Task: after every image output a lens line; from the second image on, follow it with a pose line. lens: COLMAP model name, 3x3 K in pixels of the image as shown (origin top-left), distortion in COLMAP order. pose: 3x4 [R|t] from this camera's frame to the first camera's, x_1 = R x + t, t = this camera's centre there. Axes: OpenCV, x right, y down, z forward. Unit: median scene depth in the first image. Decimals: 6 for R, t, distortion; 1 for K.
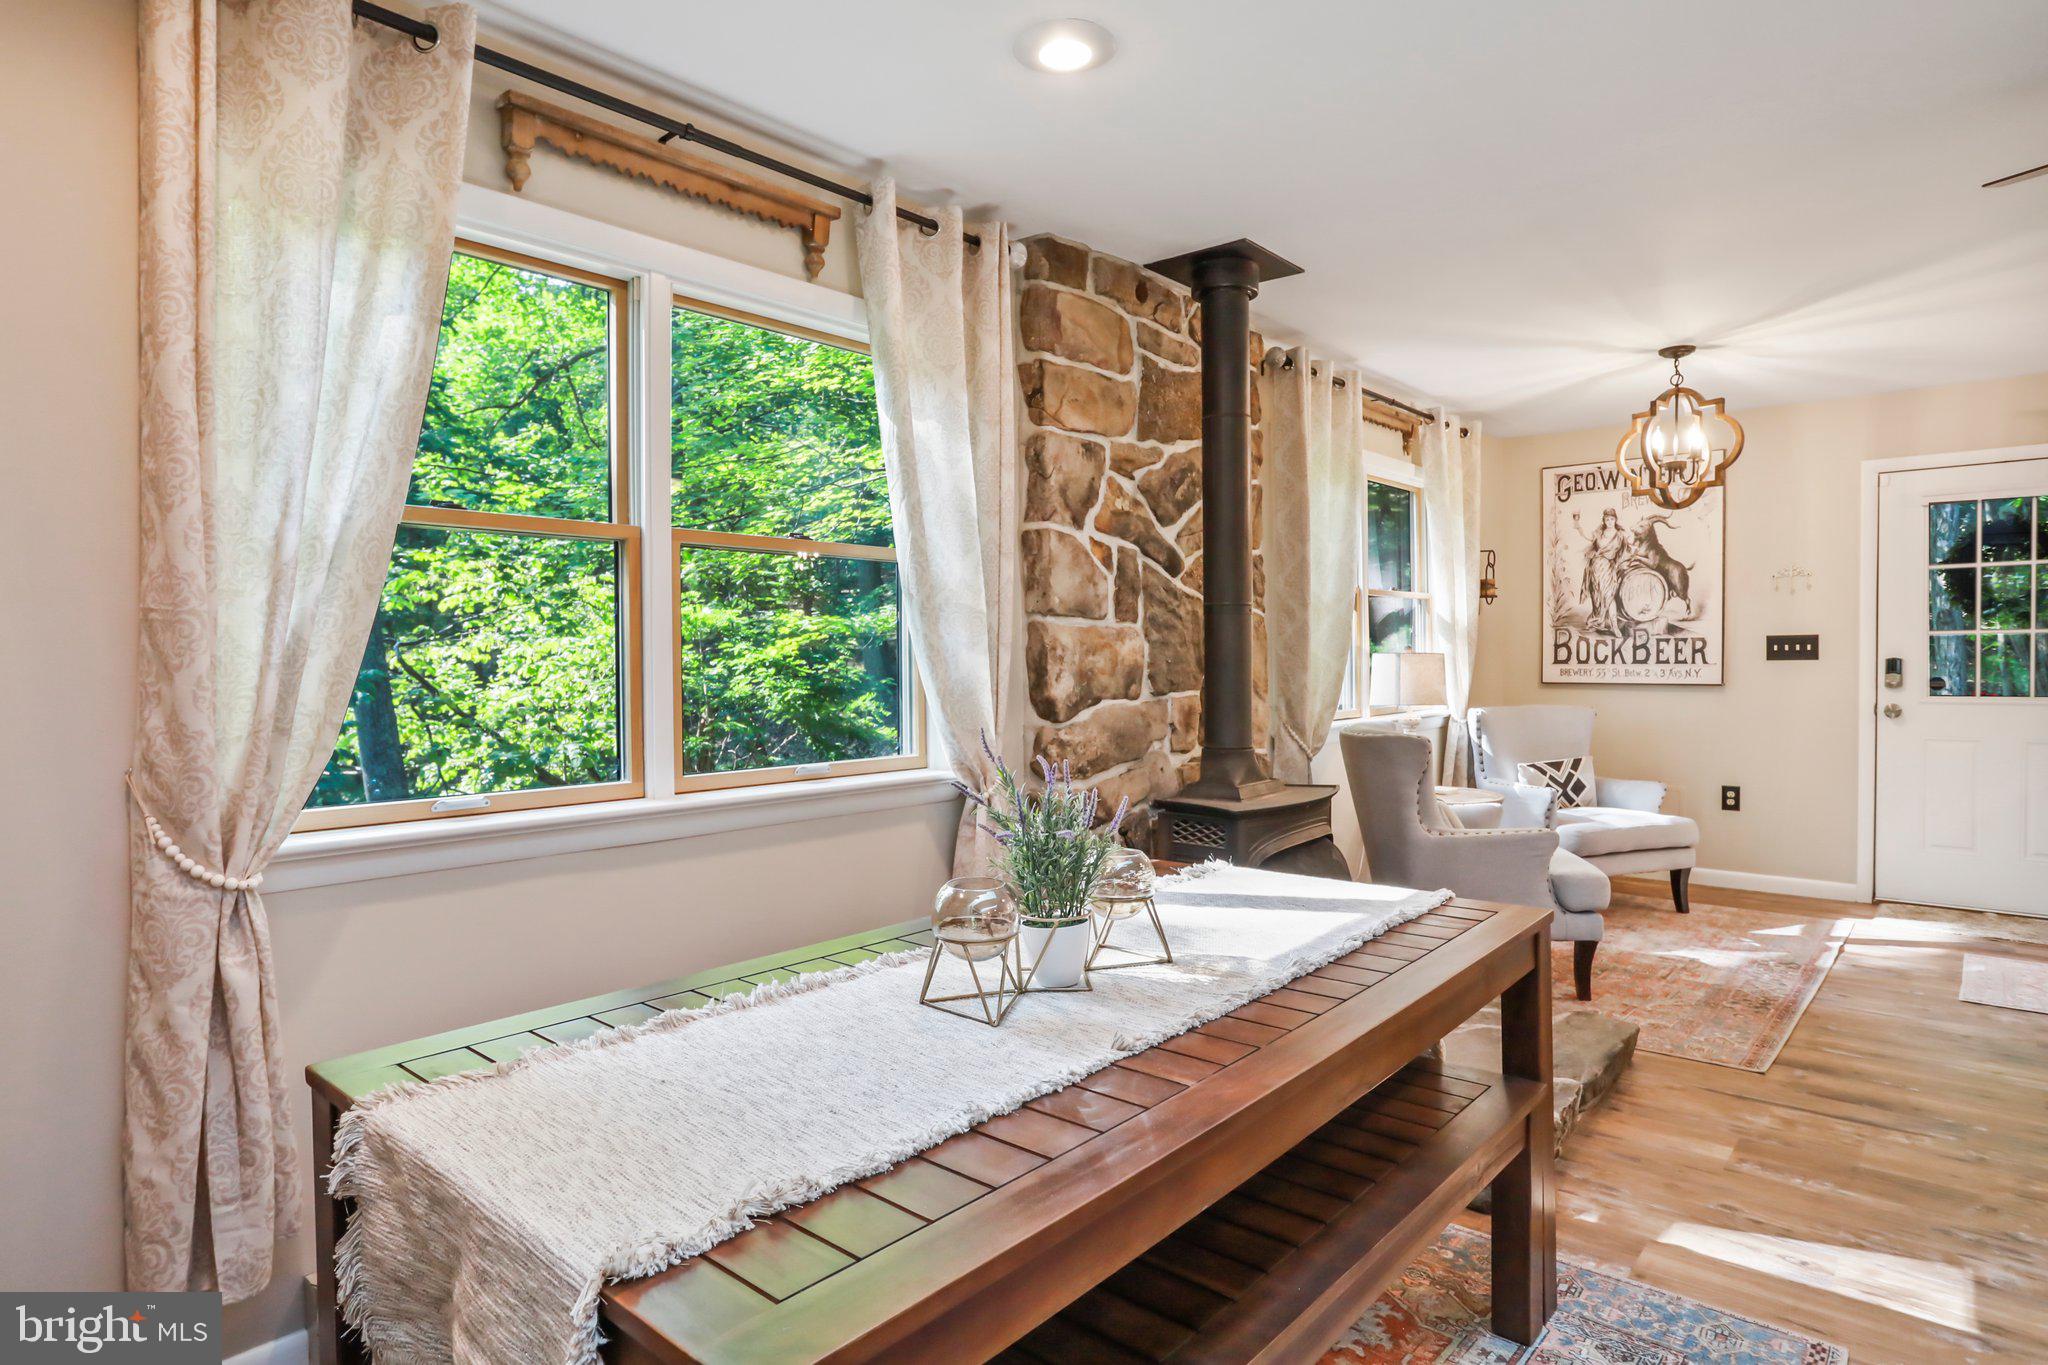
lens RADIAL K [[1122.1, 0, 1015.6], [0, 1122.1, 682.6], [0, 0, 1]] dist [-0.065618, 0.038961]
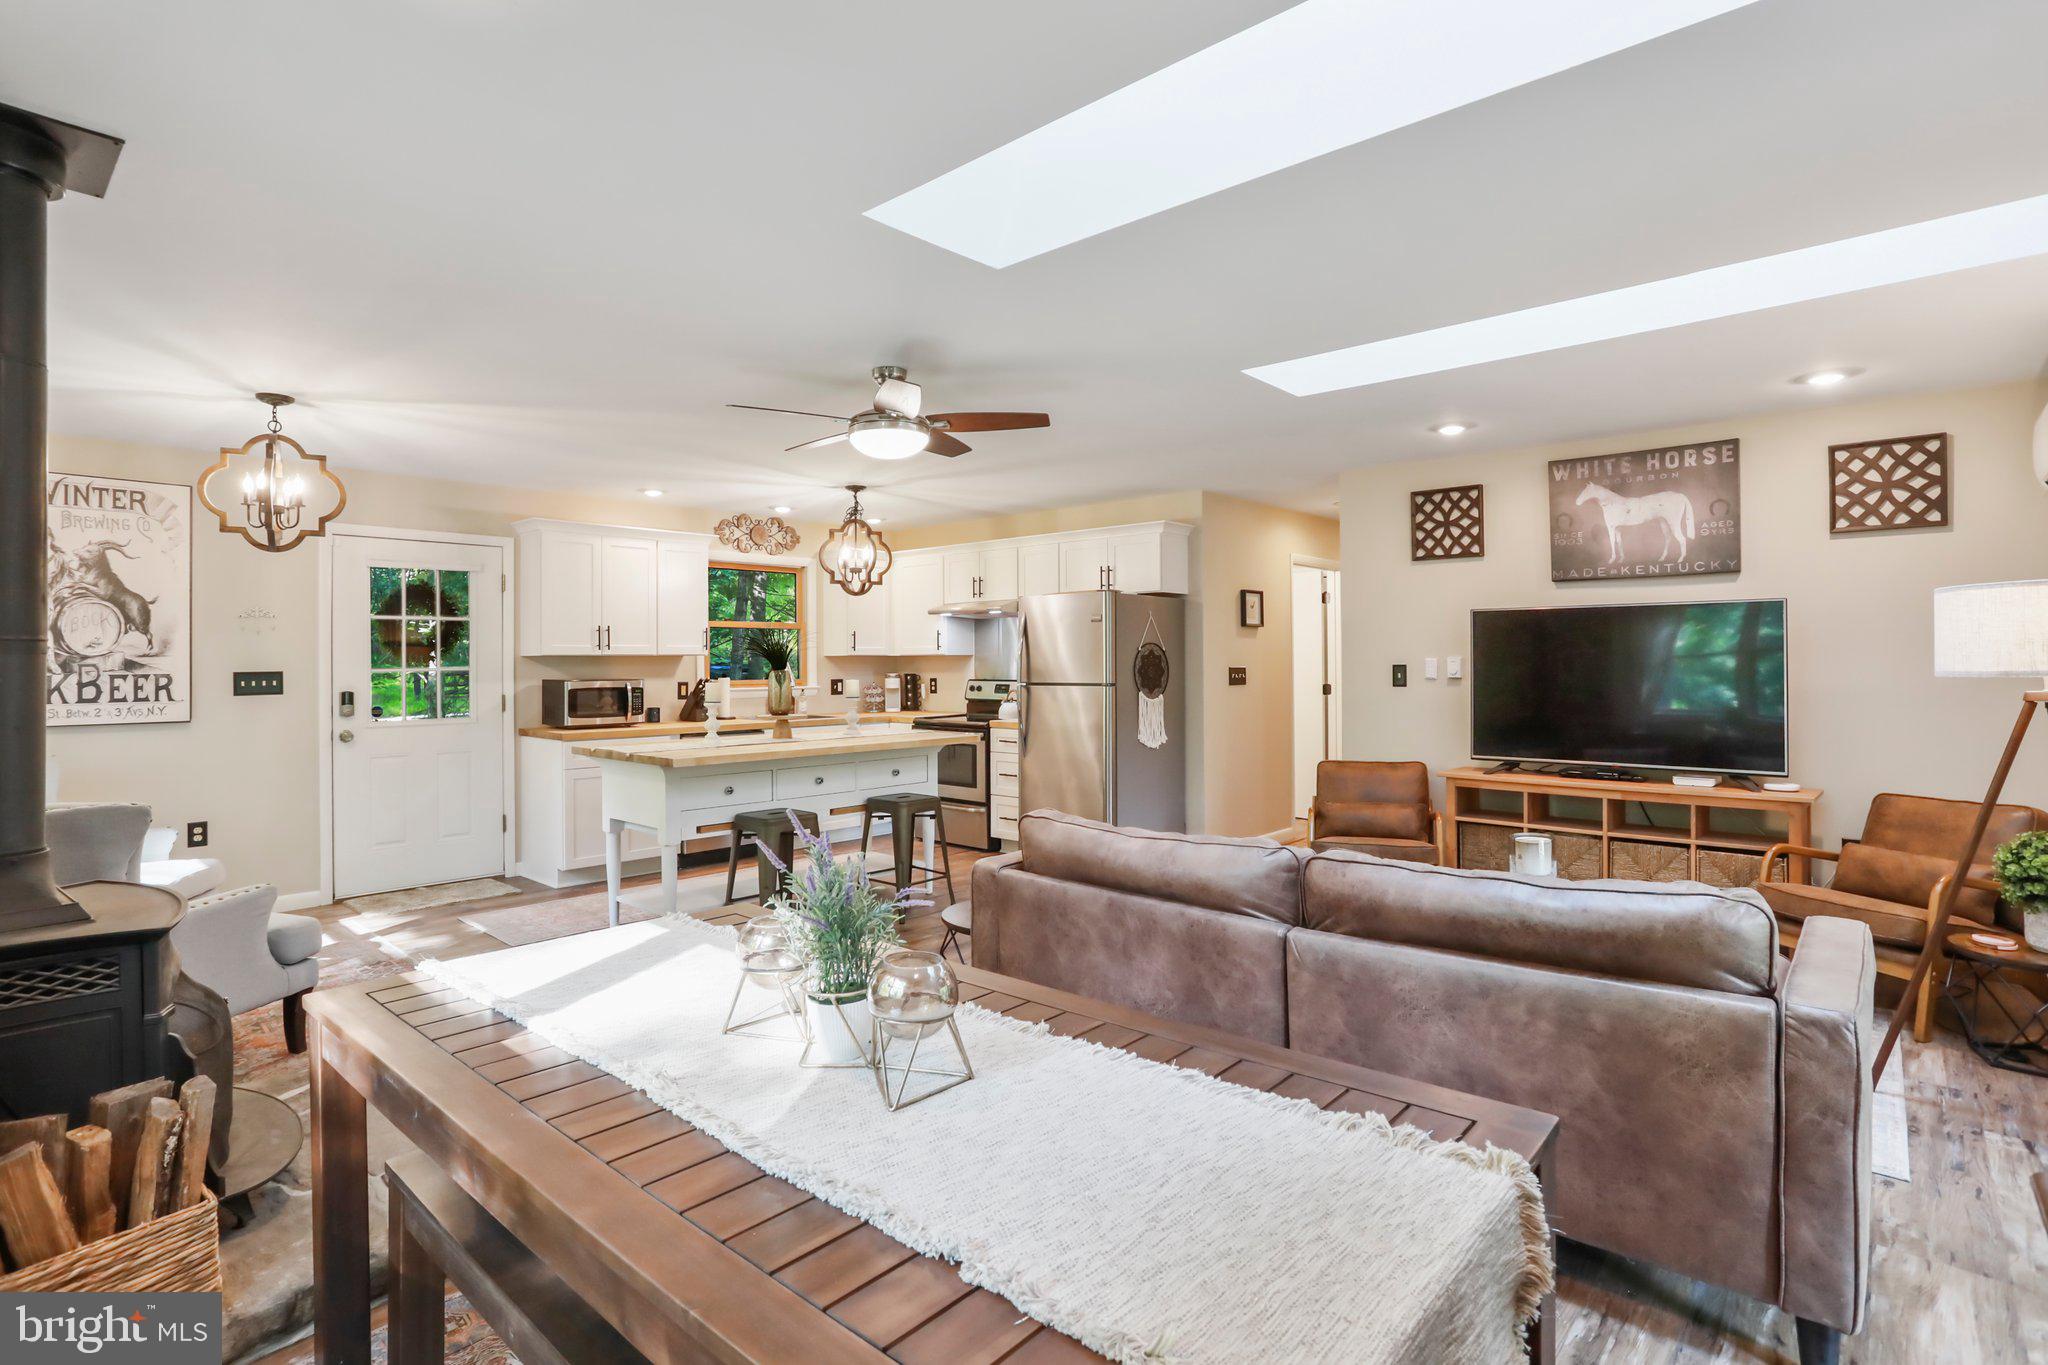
lens RADIAL K [[1016.8, 0, 1023.1], [0, 1016.8, 657.0], [0, 0, 1]] dist [-0.052457, 0.028572]
pose [[0.004076, 0.012832, 0.999909, -0.404278], [0.031516, 0.999419, -0.012954, -0.033243], [-0.999495, 0.031566, 0.003670, 0.381776]]
